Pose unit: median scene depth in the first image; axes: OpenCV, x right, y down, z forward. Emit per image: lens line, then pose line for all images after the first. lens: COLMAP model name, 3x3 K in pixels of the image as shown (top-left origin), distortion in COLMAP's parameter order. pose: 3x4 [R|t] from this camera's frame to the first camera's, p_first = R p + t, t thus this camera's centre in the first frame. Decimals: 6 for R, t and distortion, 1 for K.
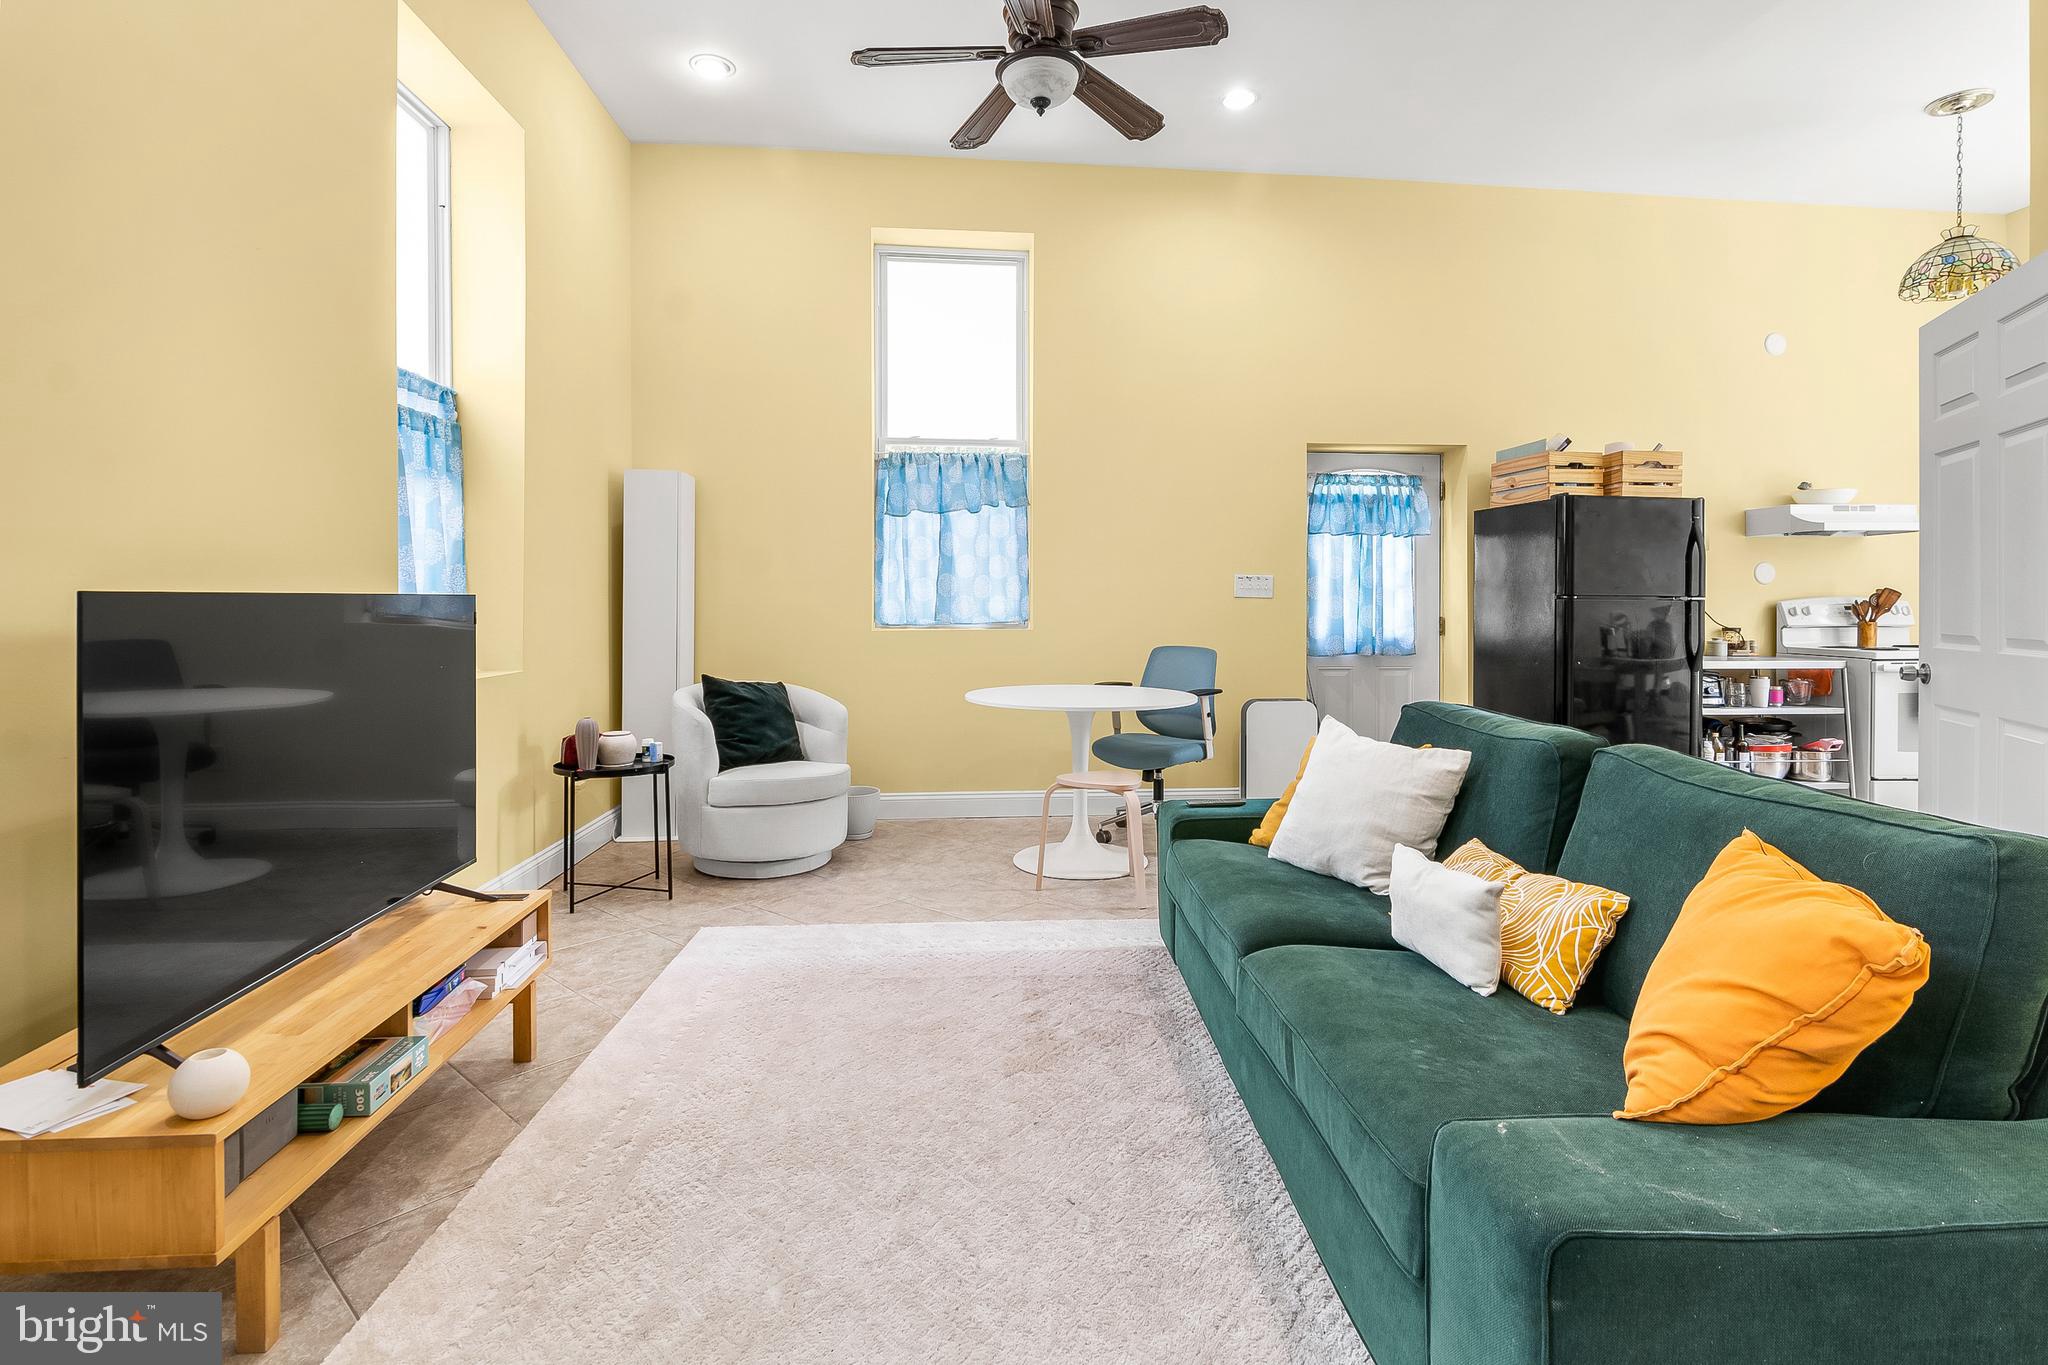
lens RADIAL K [[1027.3, 0, 991.0], [0, 1027.3, 609.9], [0, 0, 1]] dist [0.000724, -0.001597]
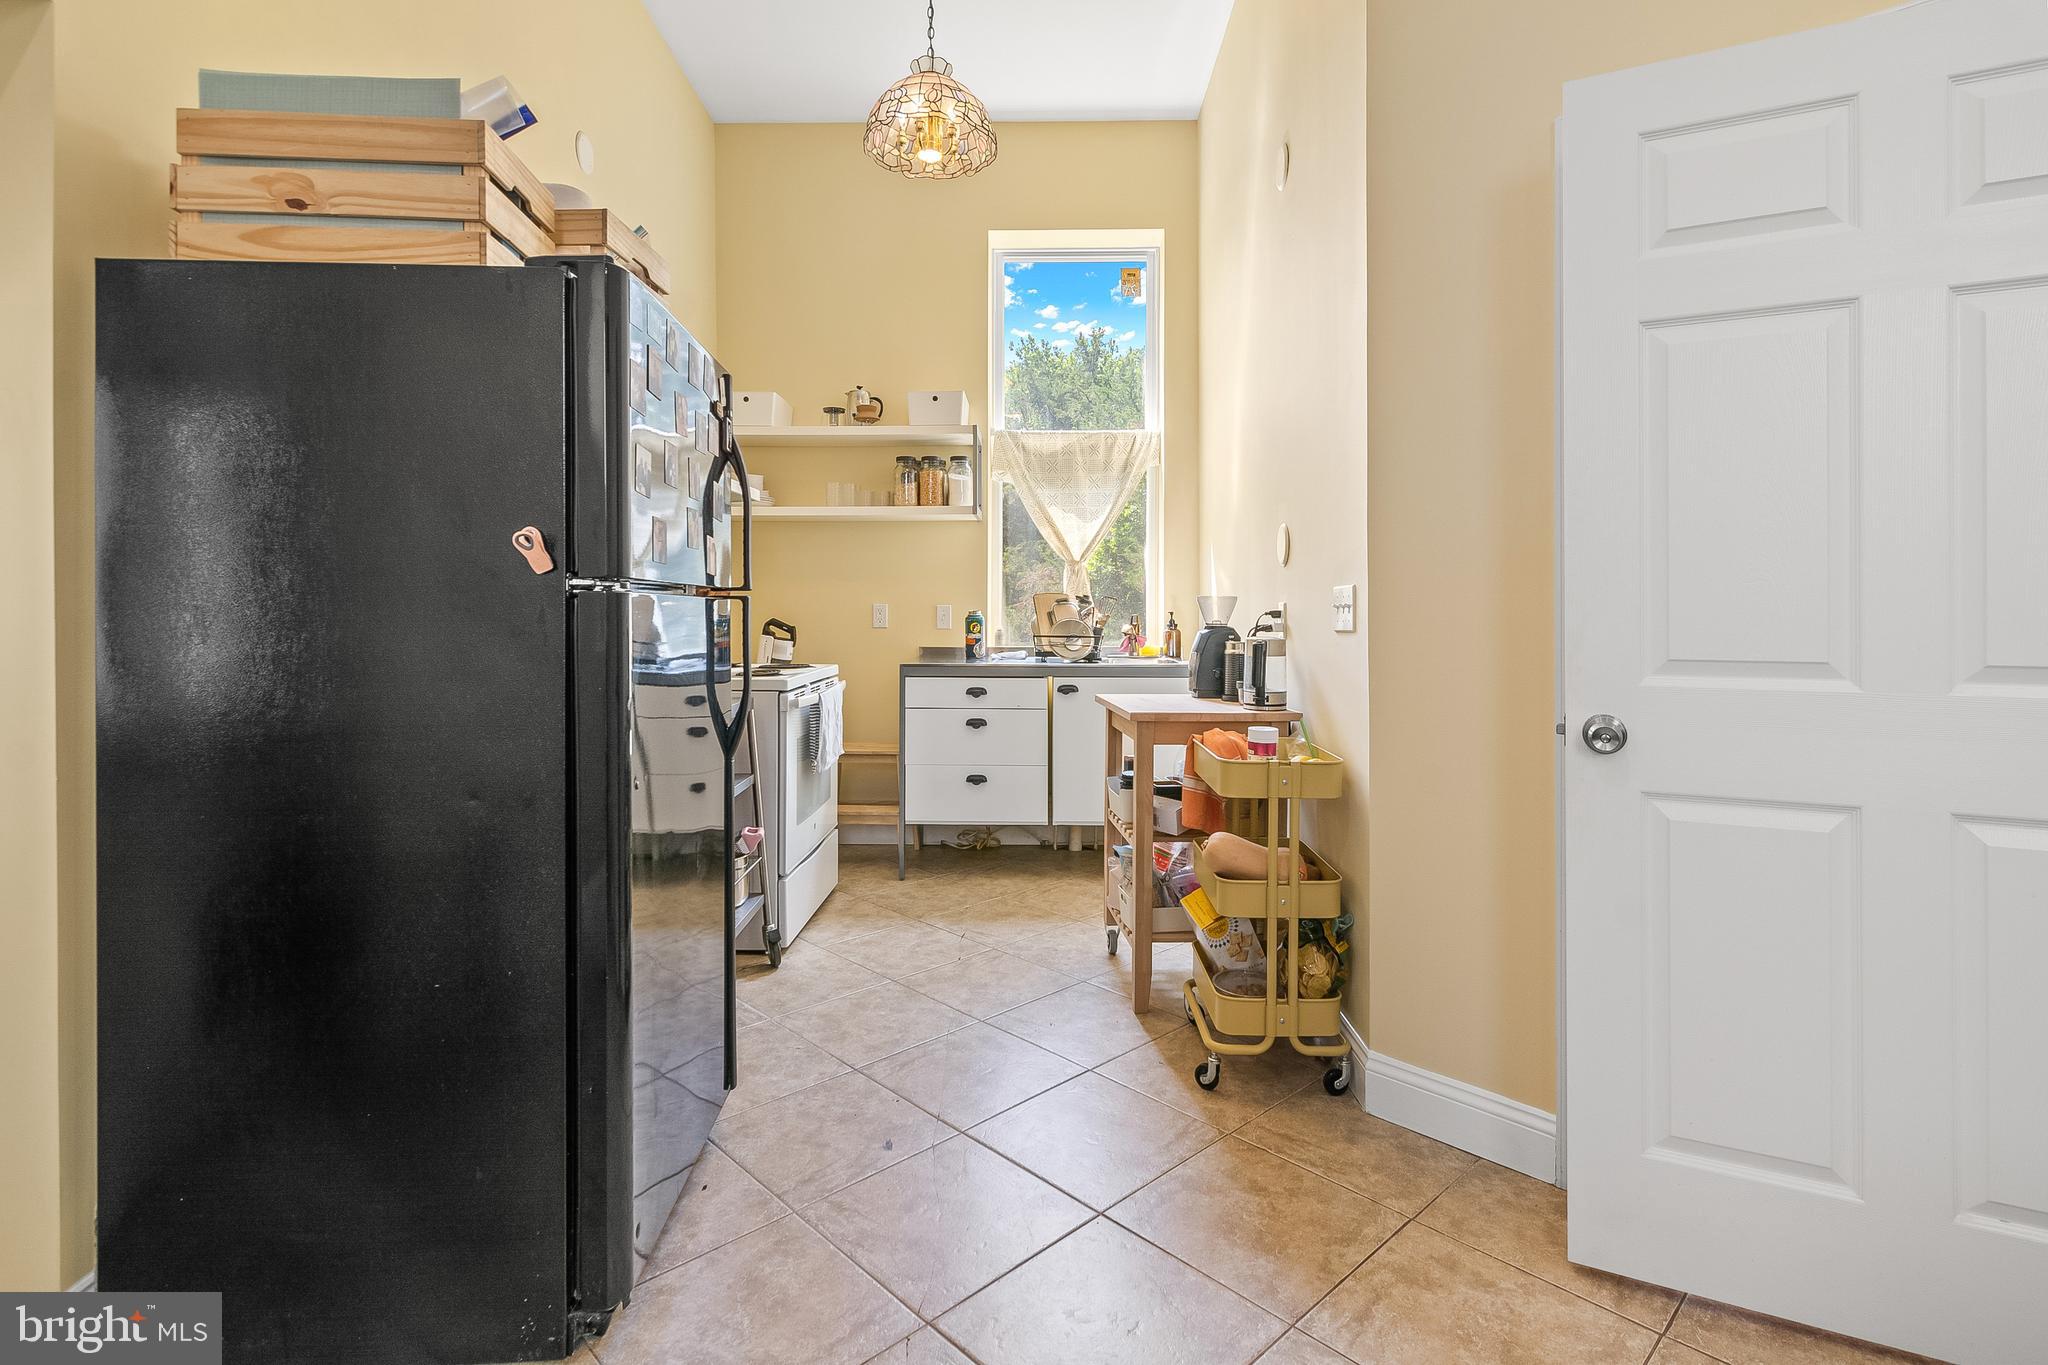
lens RADIAL K [[996.9, 0, 1021.7], [0, 996.9, 607.5], [0, 0, 1]] dist [-0.001299, -0.000788]
pose [[0.056343, -0.004172, 0.998403, 0.245760], [0.009691, 0.999946, 0.003632, -0.004978], [-0.998364, 0.009471, 0.056380, 0.811760]]
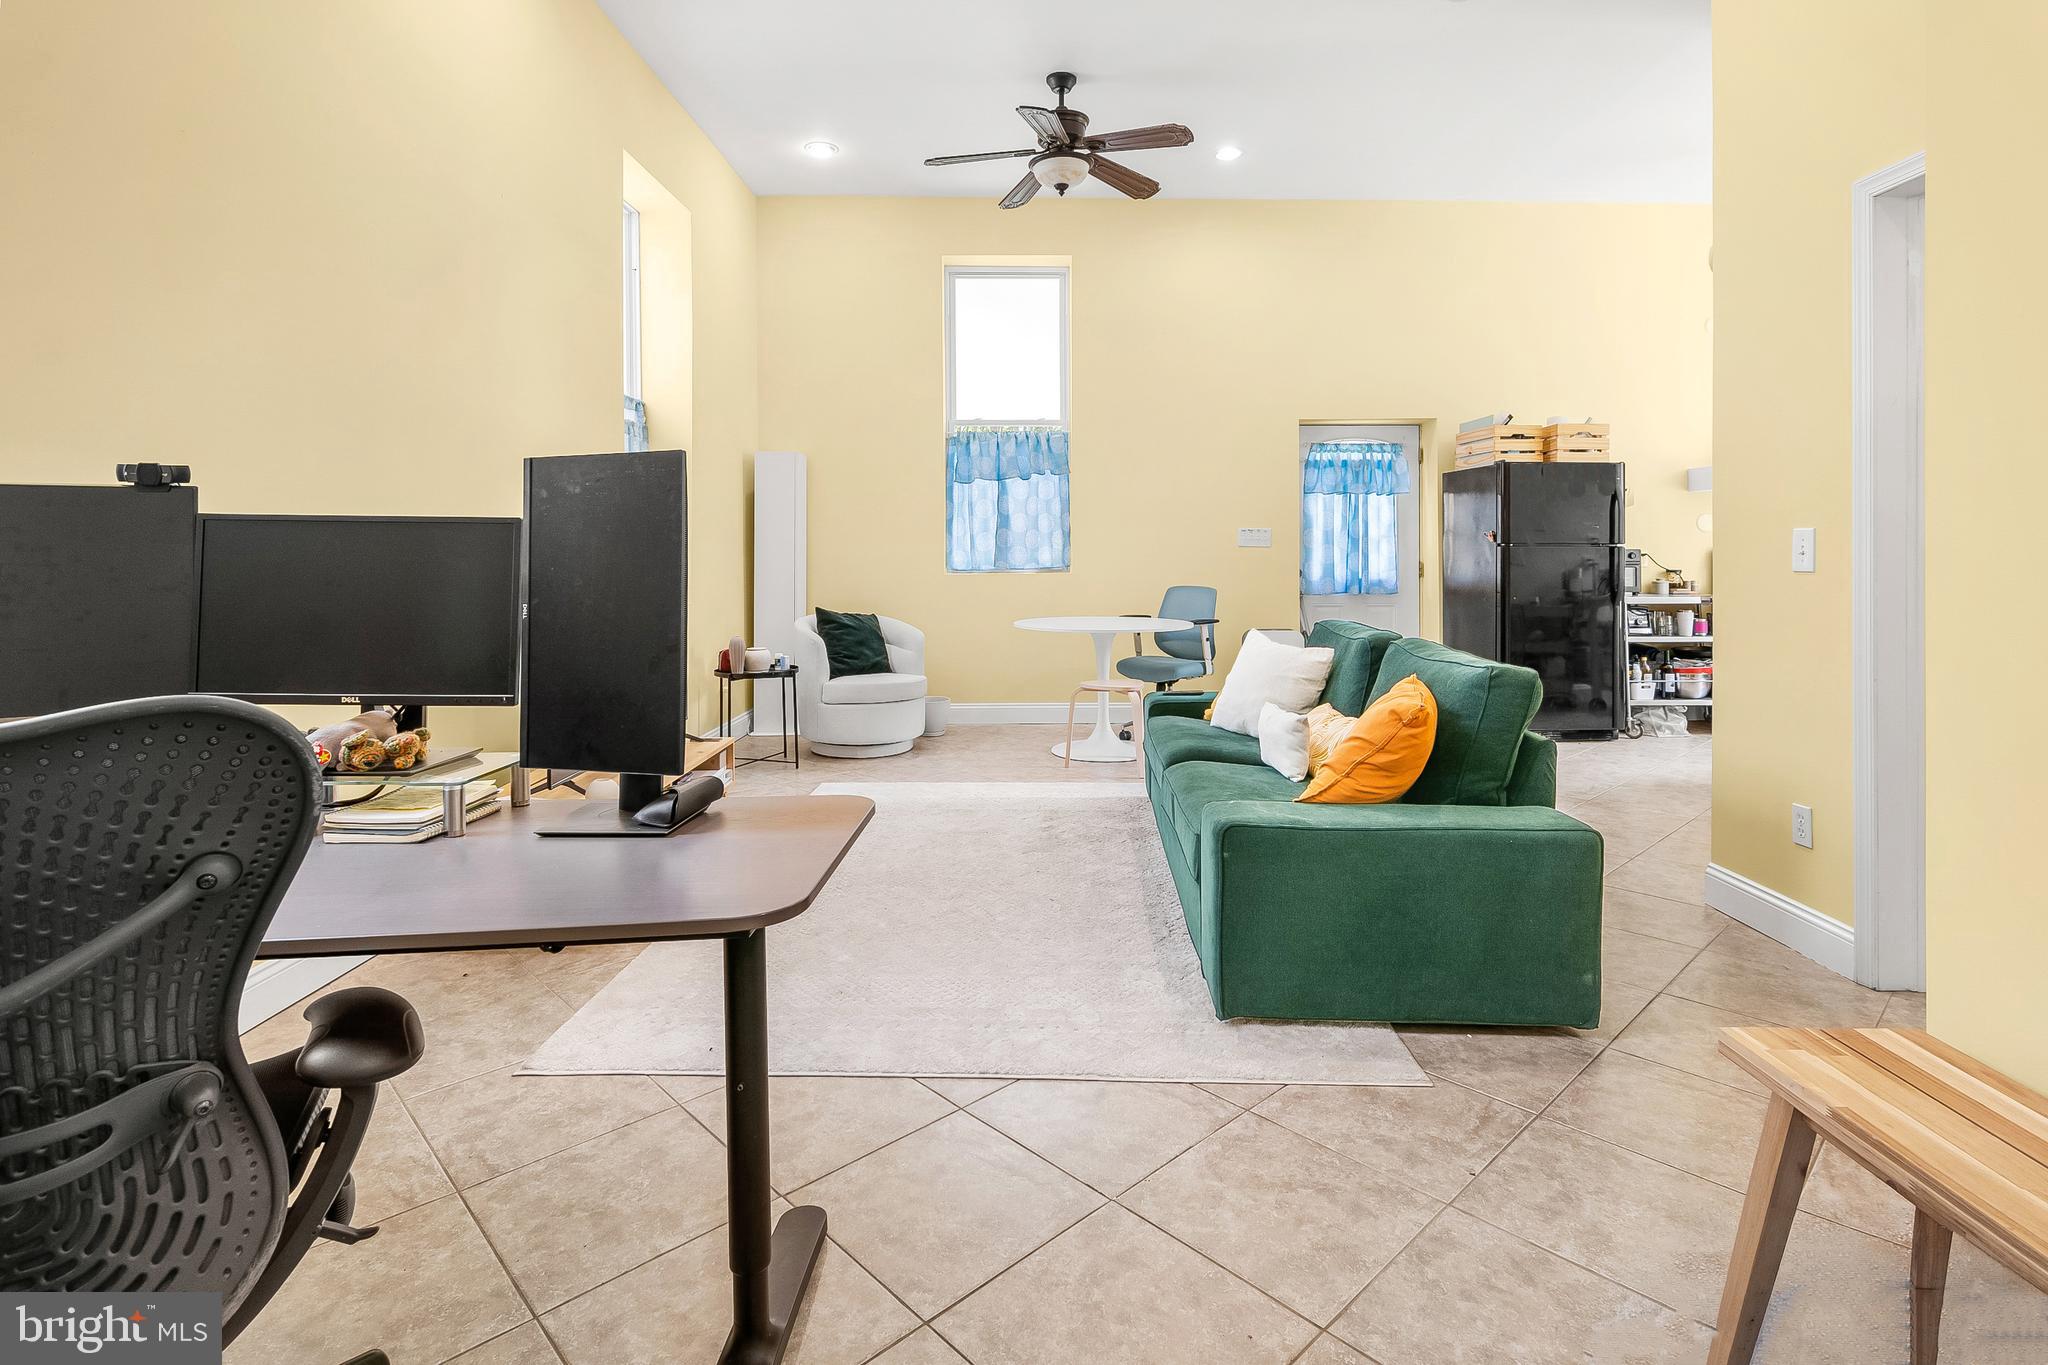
lens RADIAL K [[1044.6, 0, 966.3], [0, 1044.6, 558.4], [0, 0, 1]] dist [-0.001189, -0.000498]
pose [[0.994744, -0.004684, -0.102288, 0.045563], [0.004479, 0.999987, -0.002233, 0.003478], [0.102297, 0.001763, 0.994752, -0.292034]]
